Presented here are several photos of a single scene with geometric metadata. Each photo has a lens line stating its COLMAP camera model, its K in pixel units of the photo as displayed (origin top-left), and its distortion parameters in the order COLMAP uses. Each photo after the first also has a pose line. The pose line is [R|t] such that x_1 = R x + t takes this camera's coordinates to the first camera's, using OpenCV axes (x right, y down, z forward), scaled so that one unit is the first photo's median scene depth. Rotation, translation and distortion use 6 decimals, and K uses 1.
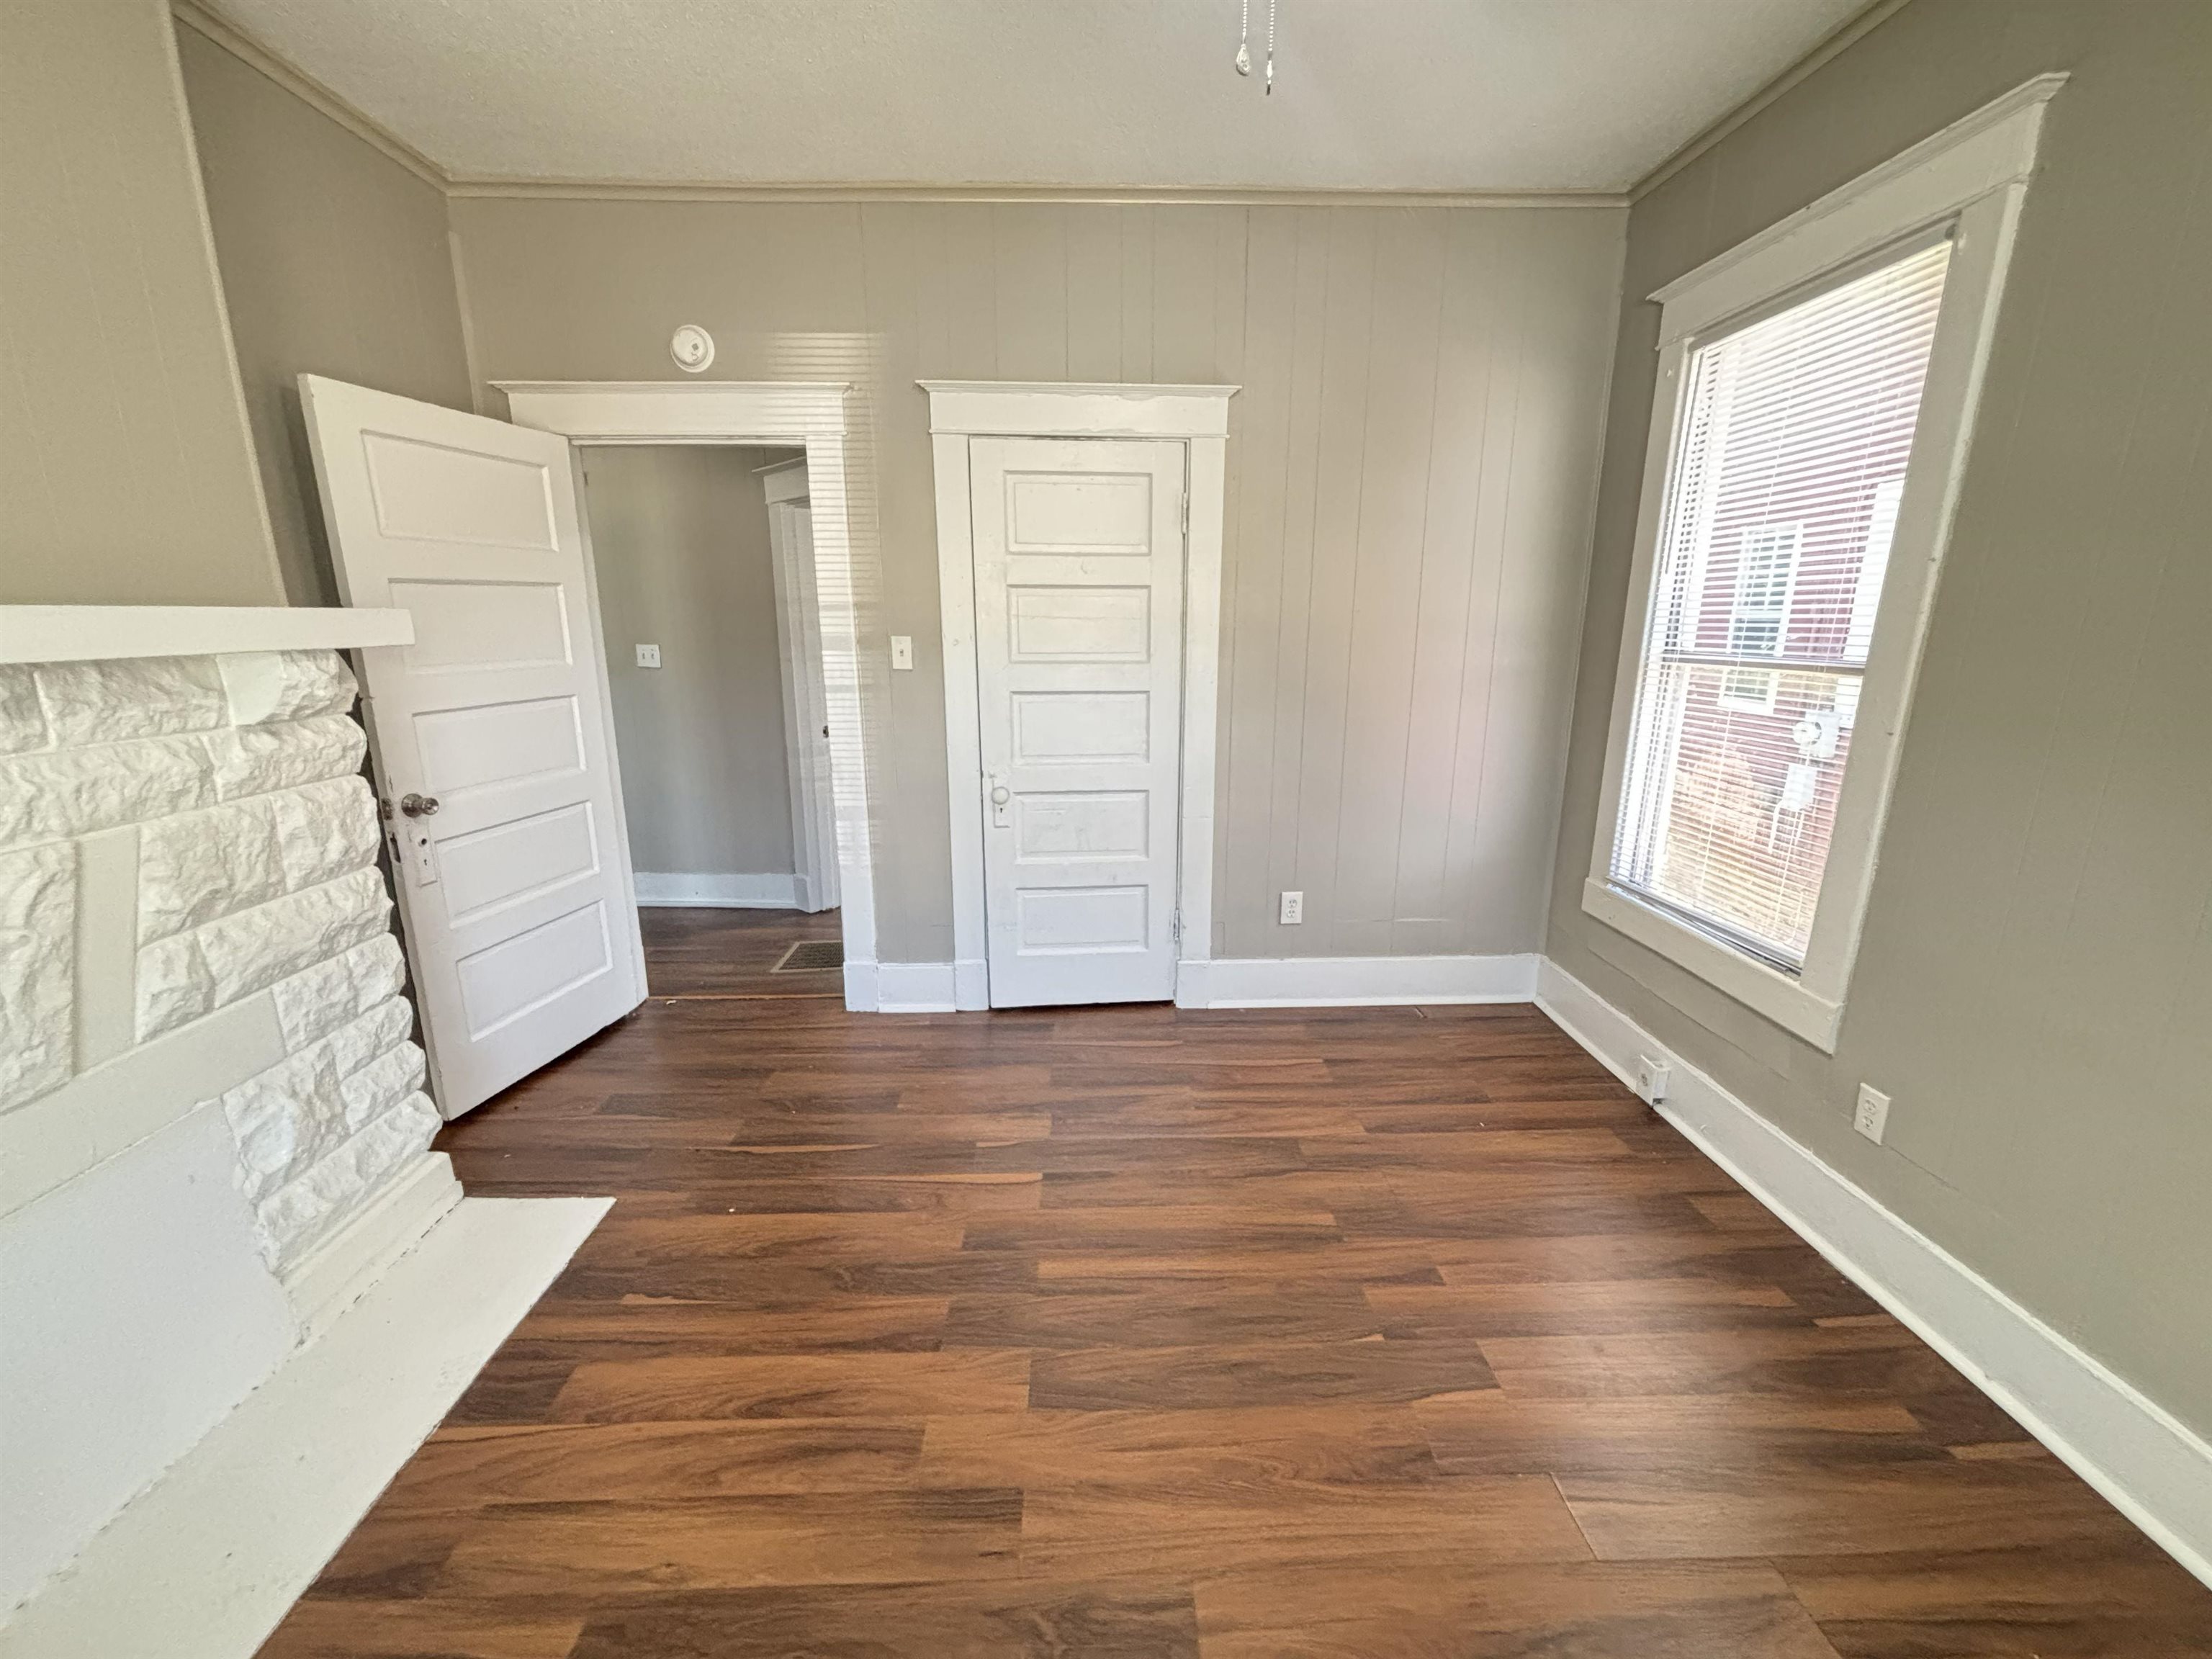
lens RADIAL K [[892.9, 0, 1101.6], [0, 892.9, 829.1], [0, 0, 1]] dist [-0.001326, 0.002701]
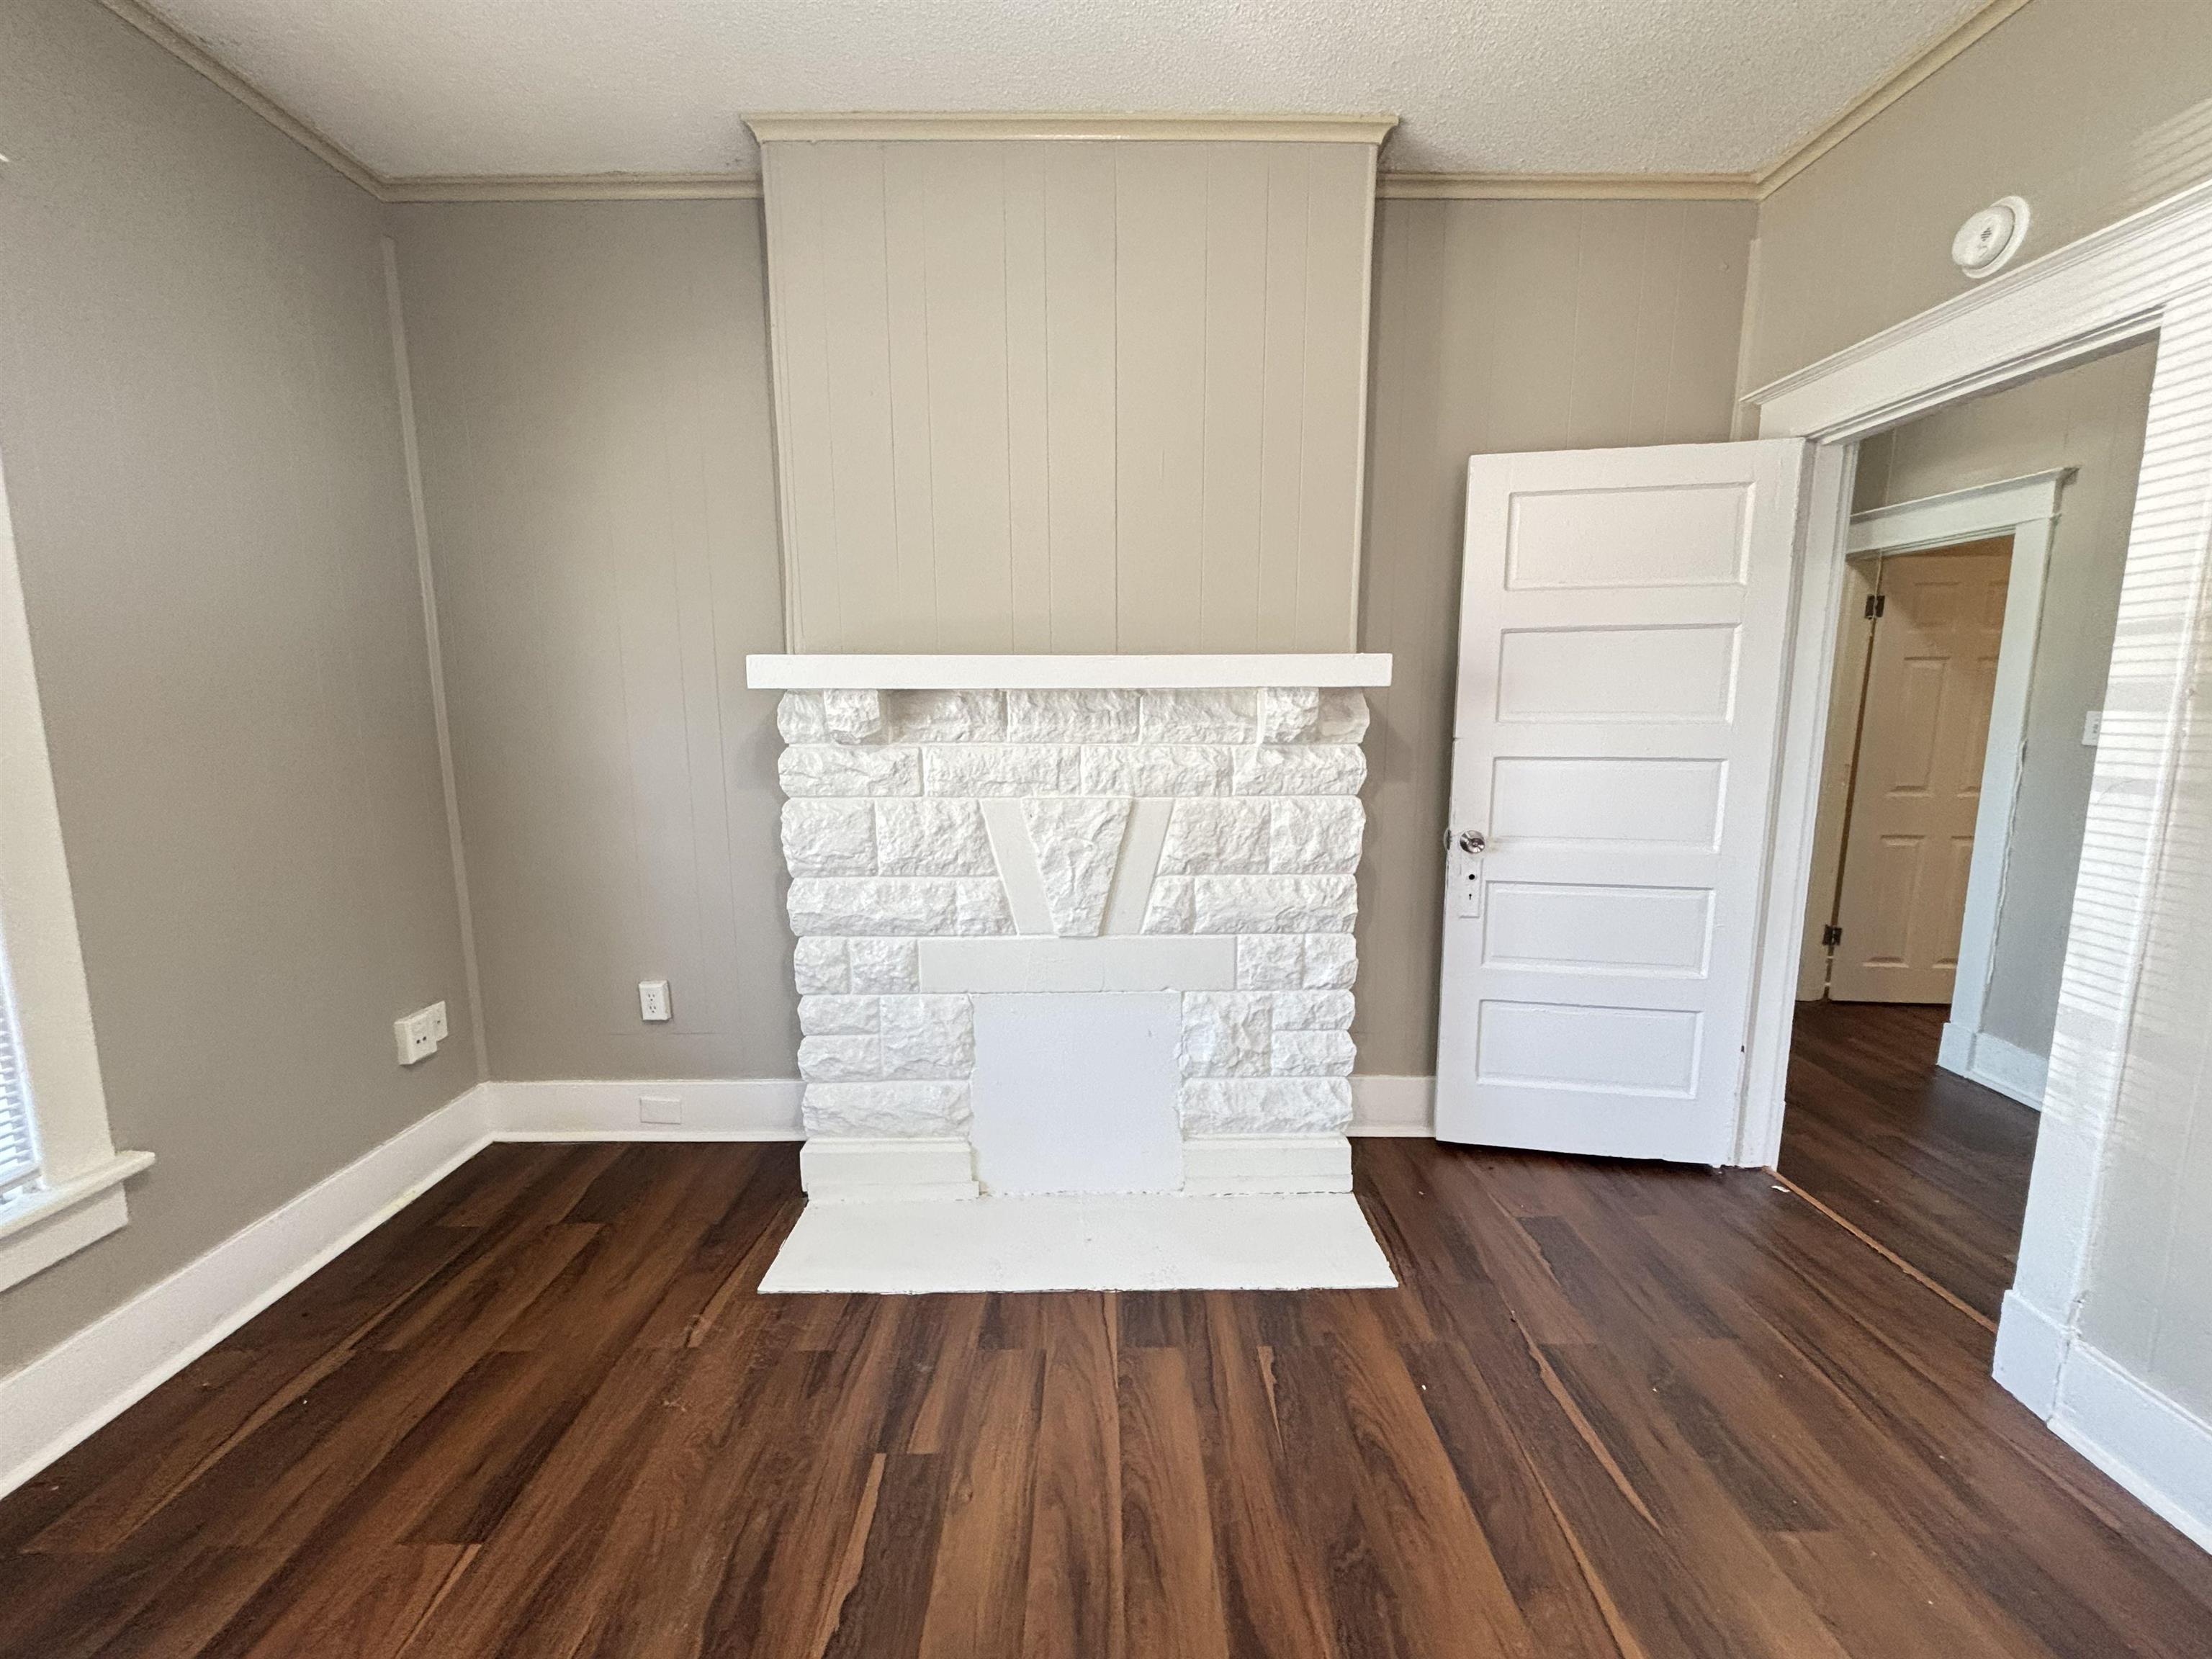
lens RADIAL K [[899.5, 0, 1113.4], [0, 899.5, 825.8], [0, 0, 1]] dist [0.026821, -0.009356]
pose [[-0.002641, 0.140228, -0.990116, 0.382493], [-0.231503, 0.963136, 0.137024, -0.122363], [0.972831, 0.229576, 0.029919, 0.717957]]
